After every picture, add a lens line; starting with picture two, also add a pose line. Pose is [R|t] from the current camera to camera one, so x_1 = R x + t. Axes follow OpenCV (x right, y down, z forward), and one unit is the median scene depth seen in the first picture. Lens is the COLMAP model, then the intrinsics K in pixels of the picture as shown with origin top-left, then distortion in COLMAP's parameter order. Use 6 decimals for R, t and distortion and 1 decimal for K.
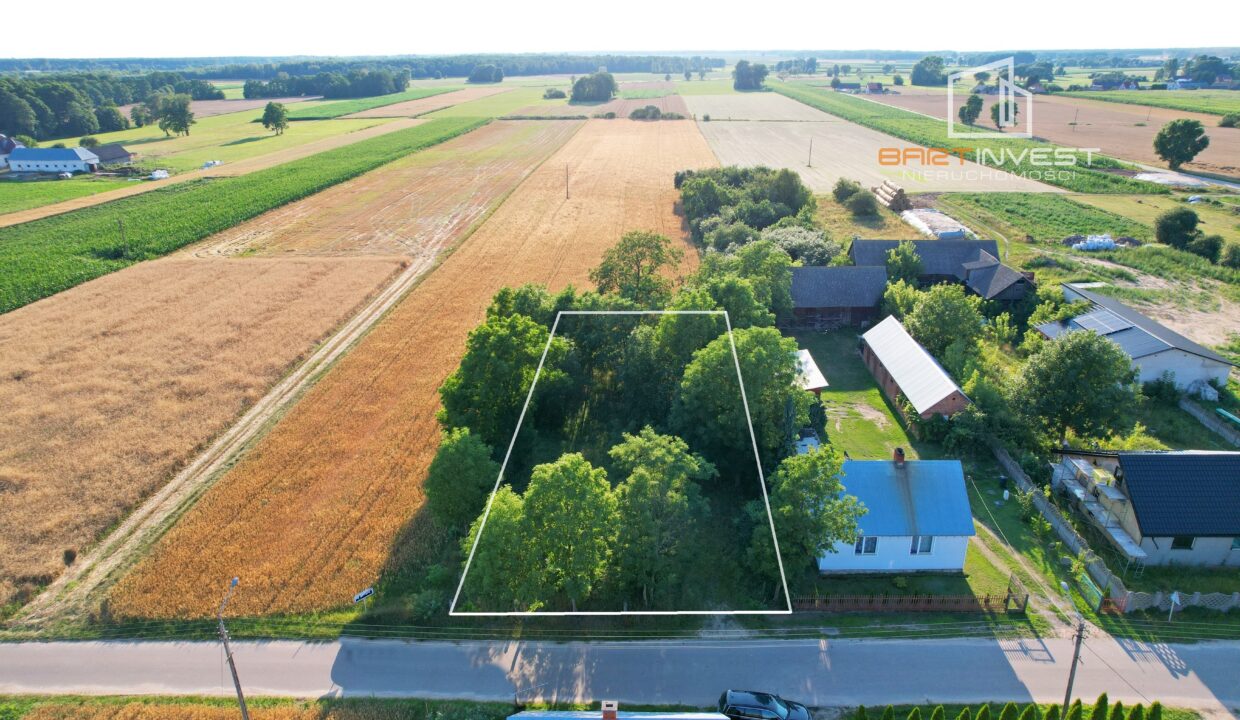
lens RADIAL K [[793.4, 0, 624.7], [0, 793.4, 362.1], [0, 0, 1]] dist [-0.081468, 0.075386]
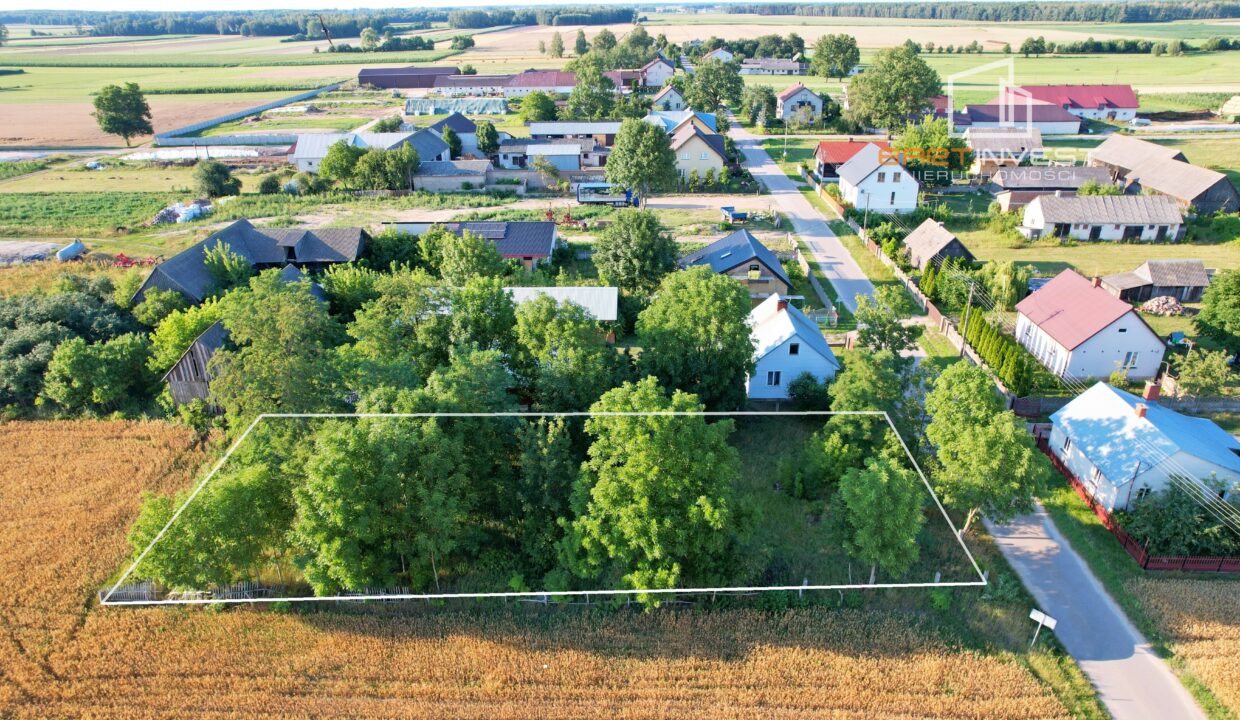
lens RADIAL K [[793.4, 0, 624.7], [0, 793.4, 362.1], [0, 0, 1]] dist [-0.081468, 0.075386]
pose [[-0.002808, -0.409482, 0.912314, -0.201672], [0.378746, 0.843914, 0.379947, -0.091086], [-0.925496, 0.346602, 0.152720, 0.241446]]
